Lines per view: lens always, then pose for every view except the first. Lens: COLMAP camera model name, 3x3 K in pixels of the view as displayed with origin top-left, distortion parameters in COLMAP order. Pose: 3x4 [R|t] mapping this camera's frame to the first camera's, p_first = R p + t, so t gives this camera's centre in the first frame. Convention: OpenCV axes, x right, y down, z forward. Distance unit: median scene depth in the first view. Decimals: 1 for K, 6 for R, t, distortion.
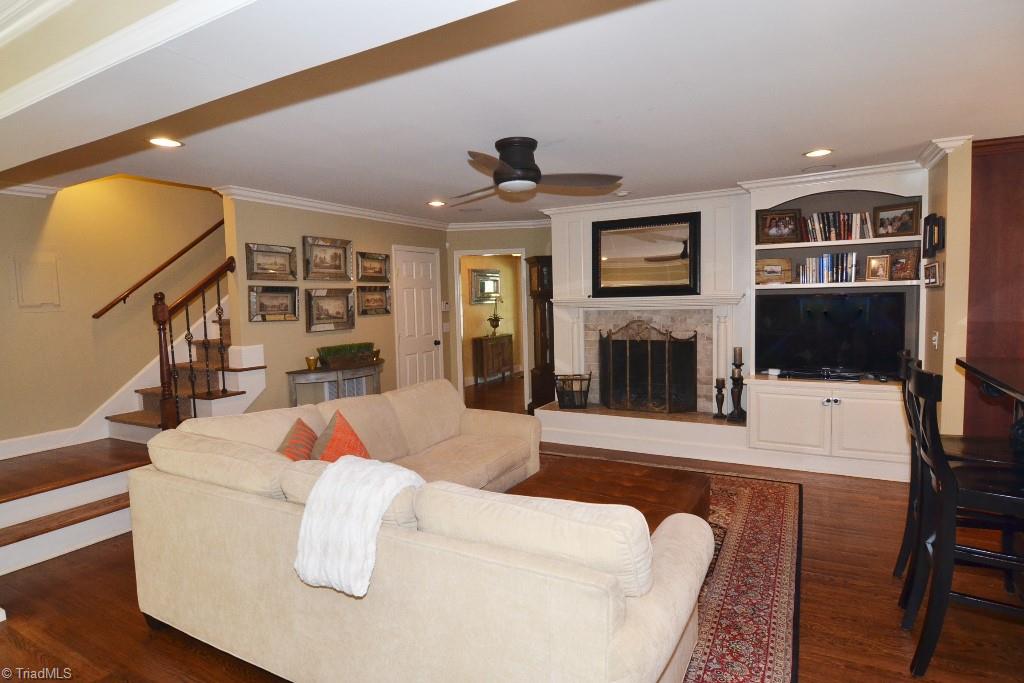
lens RADIAL K [[556.0, 0, 507.0], [0, 556.0, 337.0], [0, 0, 1]] dist [-0.019871, -0.000153]
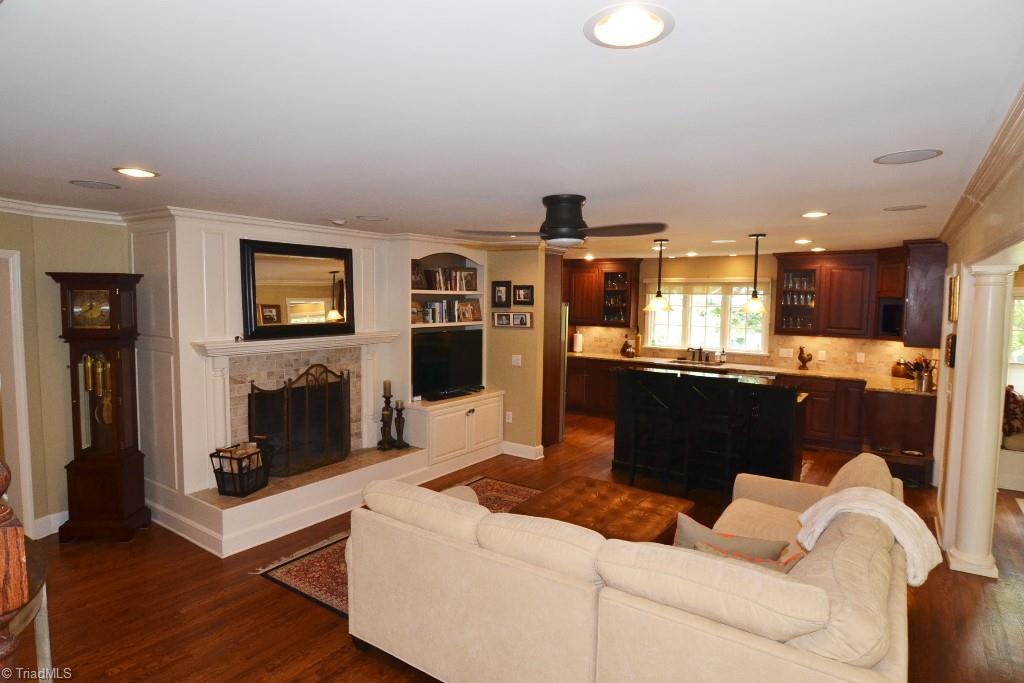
lens RADIAL K [[556.0, 0, 507.0], [0, 556.0, 337.0], [0, 0, 1]] dist [-0.019871, -0.000153]
pose [[0.103914, -0.043939, 0.993615, -0.614352], [0.053182, 0.997840, 0.038564, -0.093531], [-0.993163, 0.048835, 0.106026, 0.628472]]
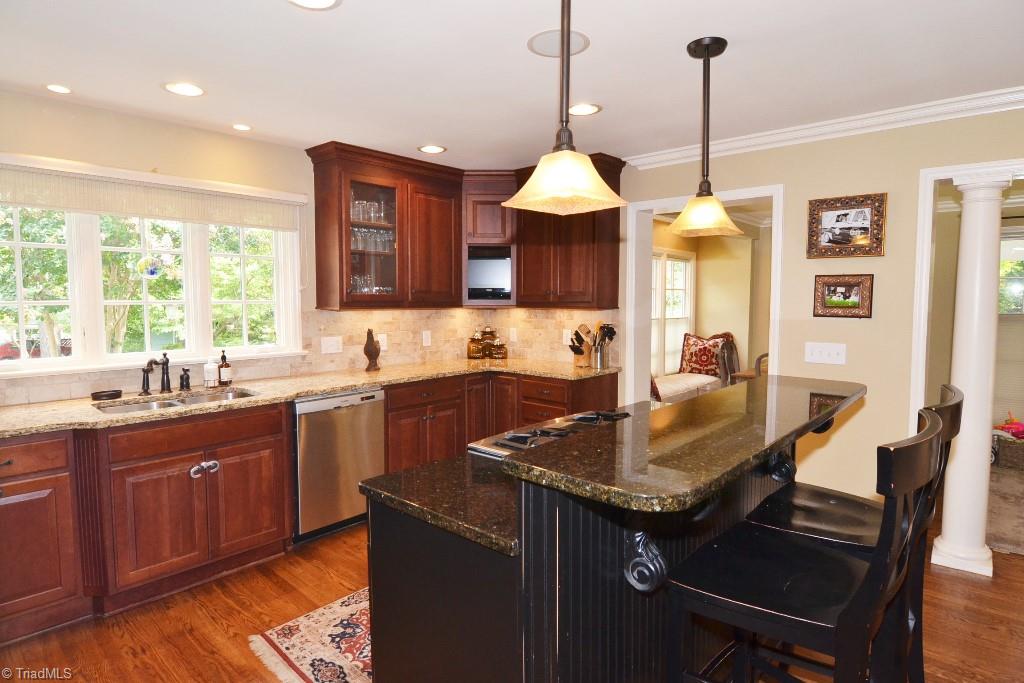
lens RADIAL K [[556.0, 0, 507.0], [0, 556.0, 337.0], [0, 0, 1]] dist [-0.019871, -0.000153]
pose [[-0.973902, 0.015368, 0.226446, 0.467482], [0.045390, 0.990738, 0.127976, -0.054757], [-0.222382, 0.134915, -0.965580, 0.732422]]
